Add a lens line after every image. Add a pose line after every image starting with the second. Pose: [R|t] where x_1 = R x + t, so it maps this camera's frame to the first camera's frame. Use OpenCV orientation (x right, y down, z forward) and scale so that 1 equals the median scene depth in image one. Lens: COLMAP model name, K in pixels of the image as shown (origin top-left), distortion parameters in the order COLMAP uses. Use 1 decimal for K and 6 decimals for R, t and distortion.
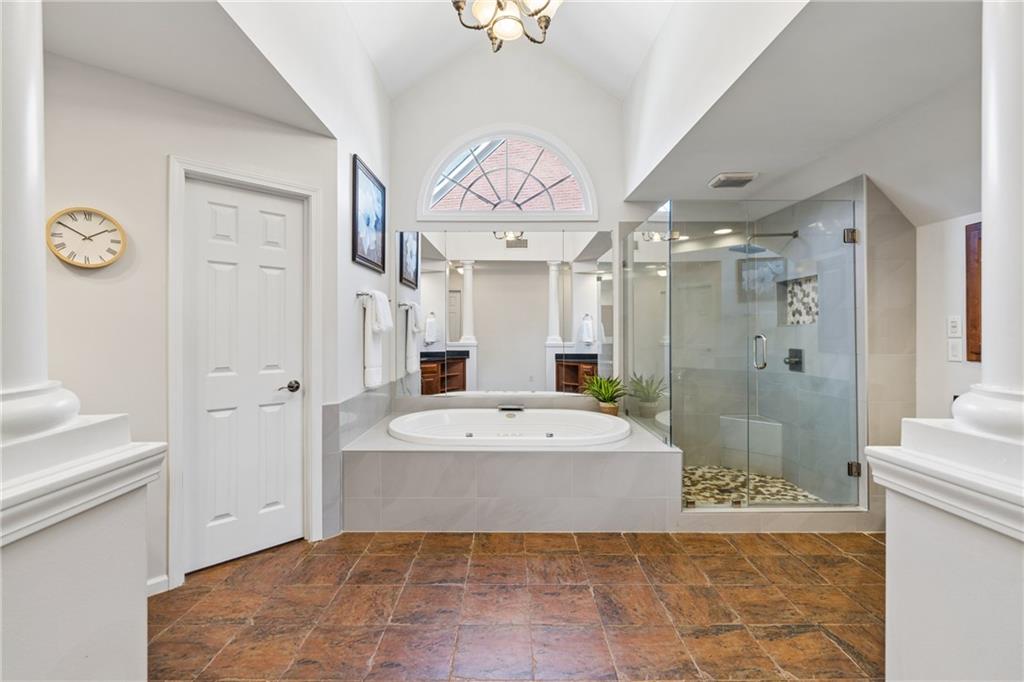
lens RADIAL K [[451.0, 0, 508.3], [0, 451.0, 331.9], [0, 0, 1]] dist [-0.017940, 0.000023]
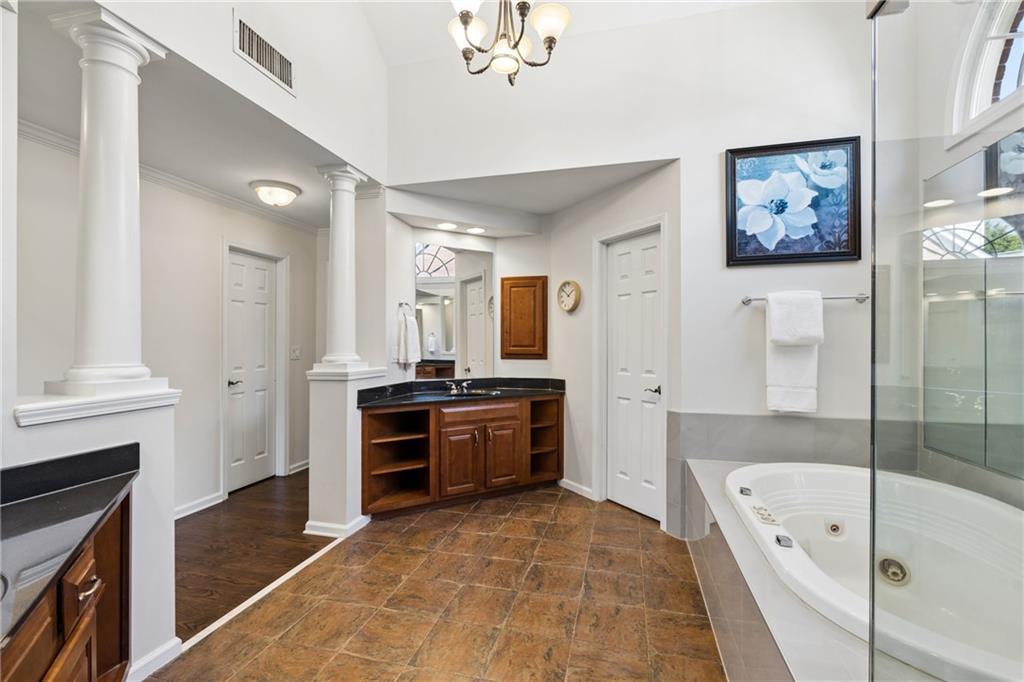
lens RADIAL K [[442.5, 0, 512.0], [0, 442.5, 341.0], [0, 0, 1]] dist [-0.017799, -0.000043]
pose [[-0.245496, -0.001816, -0.969396, 0.895874], [0.002792, 0.999993, -0.002581, -0.006191], [0.969394, -0.003340, -0.245489, 1.106819]]
